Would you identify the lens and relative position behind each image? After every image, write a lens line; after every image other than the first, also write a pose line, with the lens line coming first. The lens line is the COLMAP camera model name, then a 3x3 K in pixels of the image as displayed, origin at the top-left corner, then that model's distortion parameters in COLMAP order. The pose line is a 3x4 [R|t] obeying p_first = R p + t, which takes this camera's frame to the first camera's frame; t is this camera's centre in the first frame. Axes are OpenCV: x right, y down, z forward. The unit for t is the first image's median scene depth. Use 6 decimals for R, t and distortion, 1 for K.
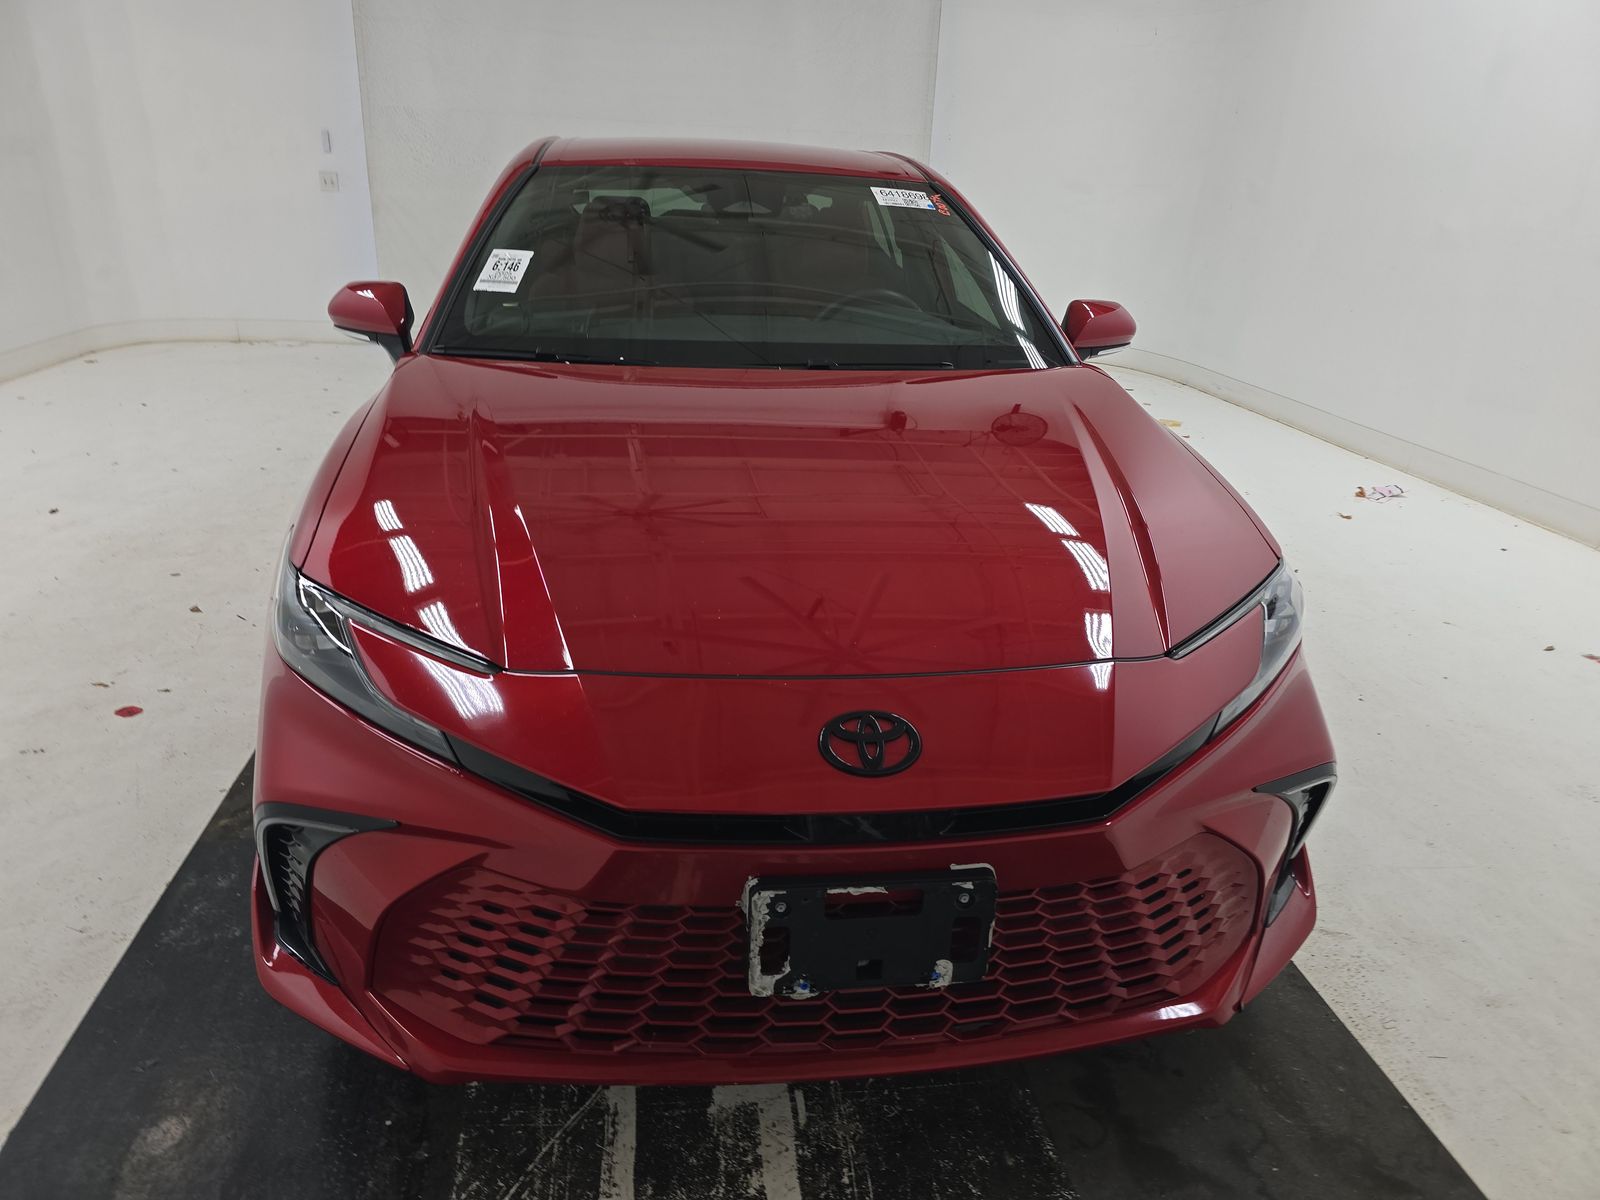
lens RADIAL K [[1090.5, 0, 795.7], [0, 1090.5, 598.7], [0, 0, 1]] dist [0.056762, -0.058011]
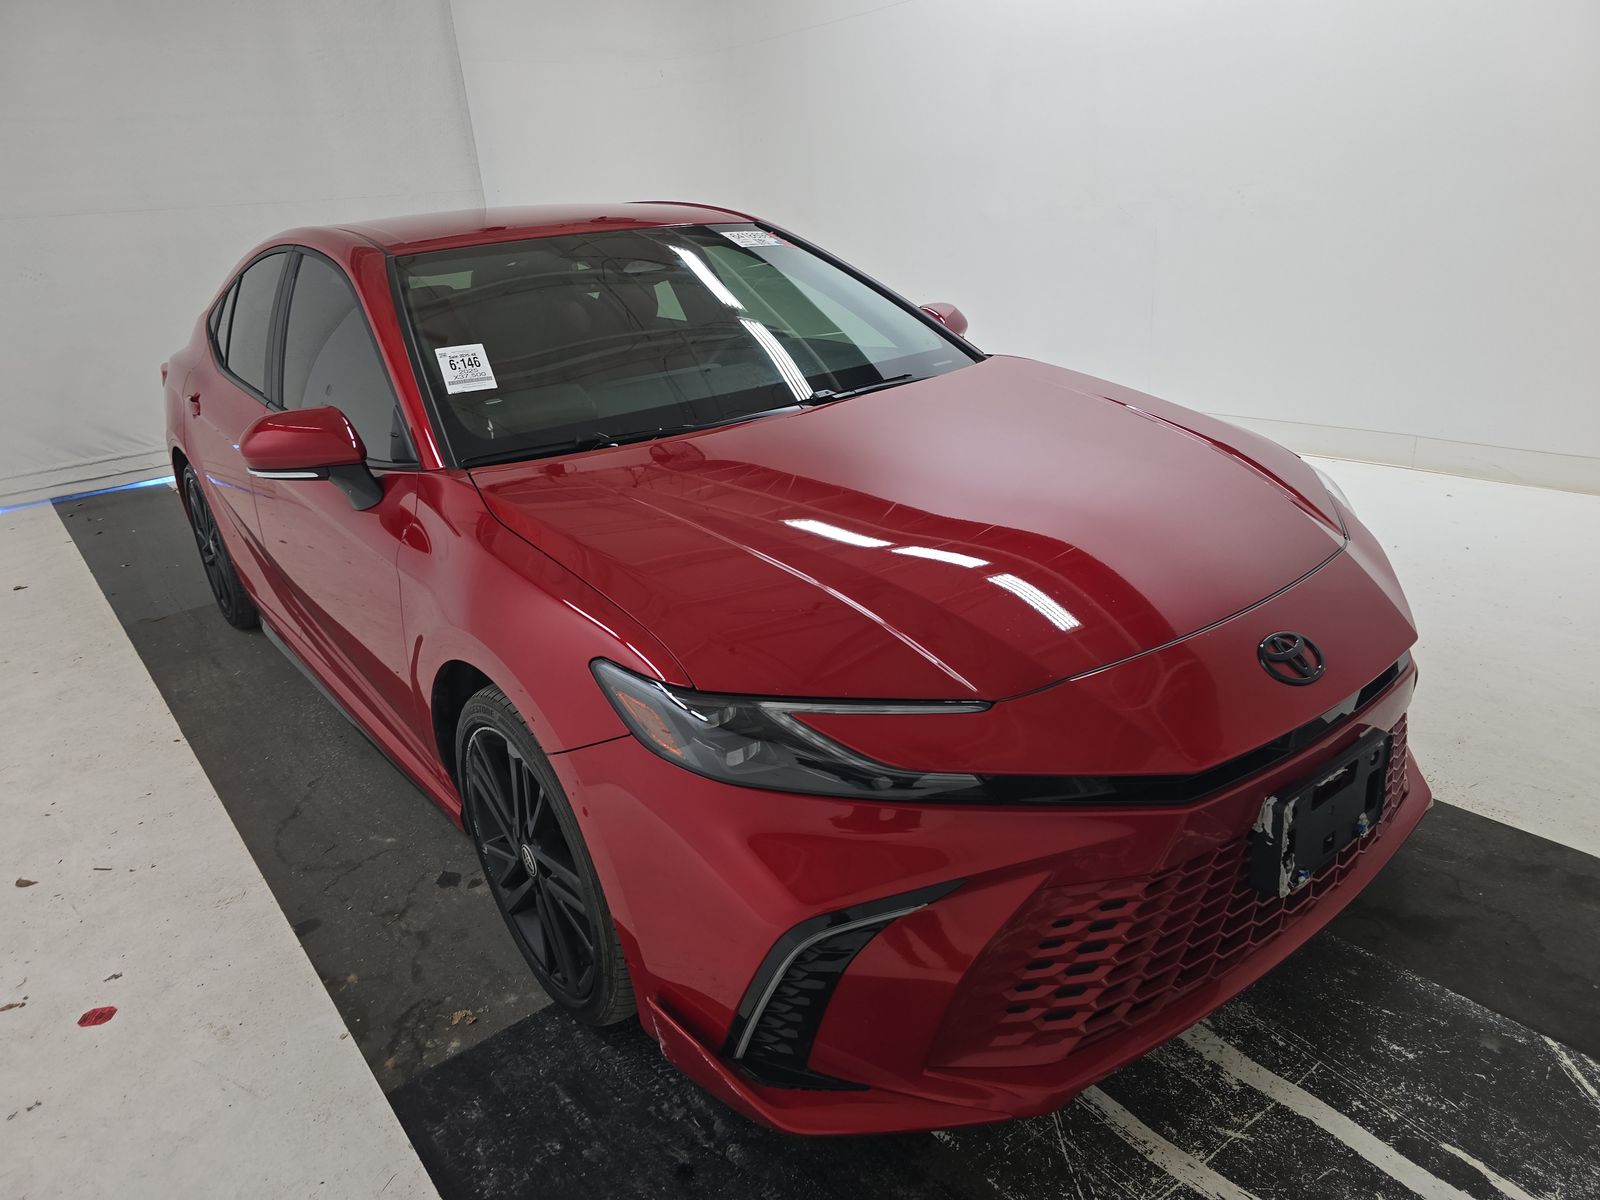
lens RADIAL K [[1090.5, 0, 795.7], [0, 1090.5, 598.7], [0, 0, 1]] dist [0.056762, -0.058011]
pose [[0.858157, -0.275803, 0.433012, -0.752459], [0.289641, 0.956488, 0.035206, -0.106556], [-0.423880, 0.095206, 0.900701, 0.123764]]
